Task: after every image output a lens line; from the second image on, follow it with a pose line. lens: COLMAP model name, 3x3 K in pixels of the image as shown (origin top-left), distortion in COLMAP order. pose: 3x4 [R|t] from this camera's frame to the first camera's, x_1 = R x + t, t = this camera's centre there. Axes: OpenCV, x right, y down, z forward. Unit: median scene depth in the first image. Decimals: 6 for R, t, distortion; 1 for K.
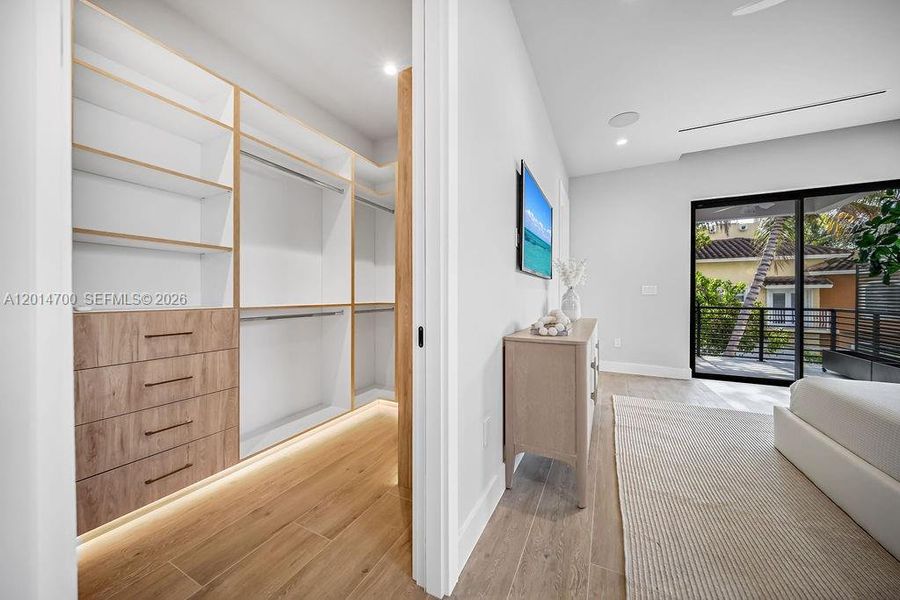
lens RADIAL K [[321.2, 0, 448.6], [0, 321.2, 299.1], [0, 0, 1]] dist [-0.001467, -0.000198]
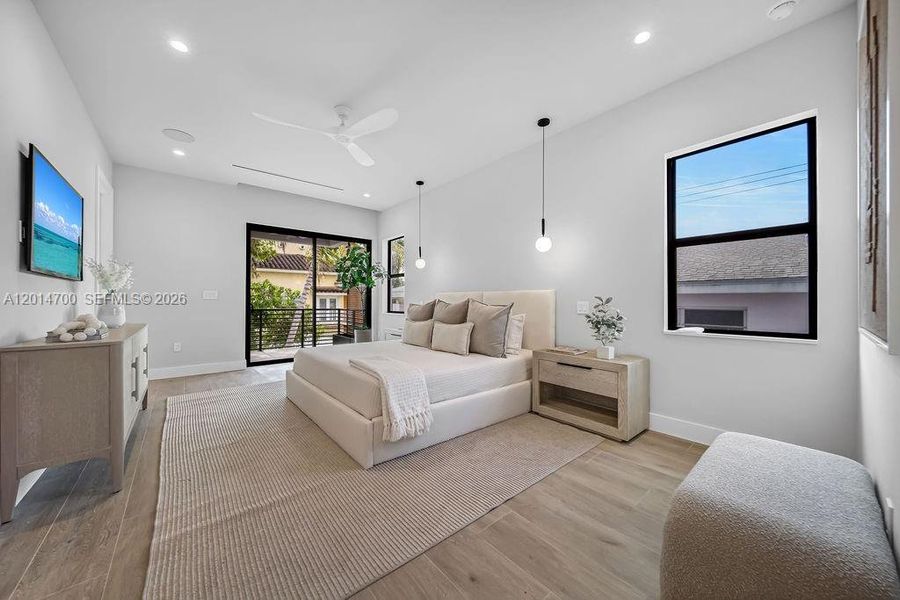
lens RADIAL K [[321.2, 0, 448.6], [0, 321.2, 299.1], [0, 0, 1]] dist [-0.001467, -0.000198]
pose [[0.401423, 0.006166, 0.915872, -0.078680], [0.005291, 0.999945, -0.009051, -0.000133], [-0.915877, 0.008479, 0.401369, -0.273056]]
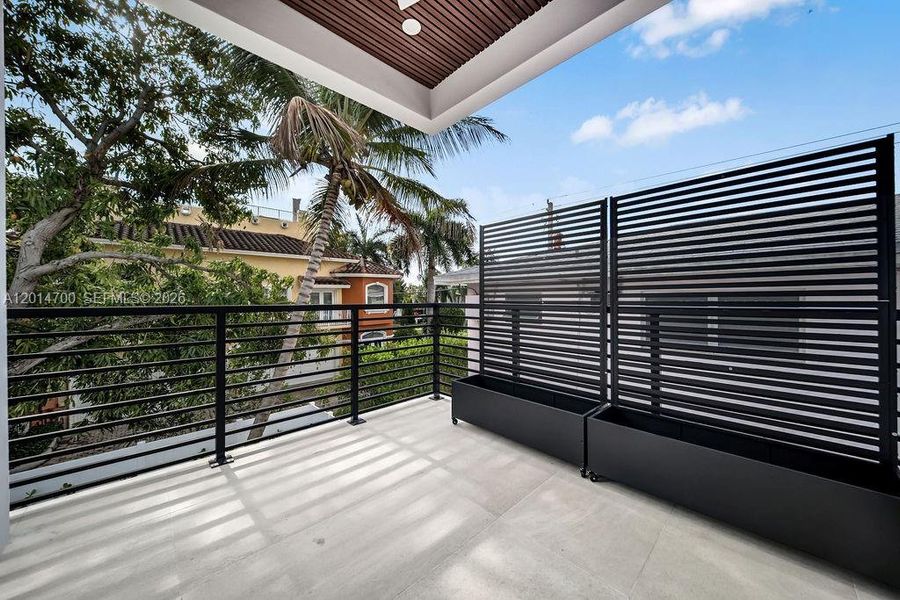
lens RADIAL K [[321.2, 0, 448.6], [0, 321.2, 299.1], [0, 0, 1]] dist [-0.001467, -0.000198]
pose [[0.335523, -0.007088, 0.942005, 1.230801], [0.015956, 0.999871, 0.001840, 0.042483], [-0.941897, 0.014414, 0.335593, 1.500959]]
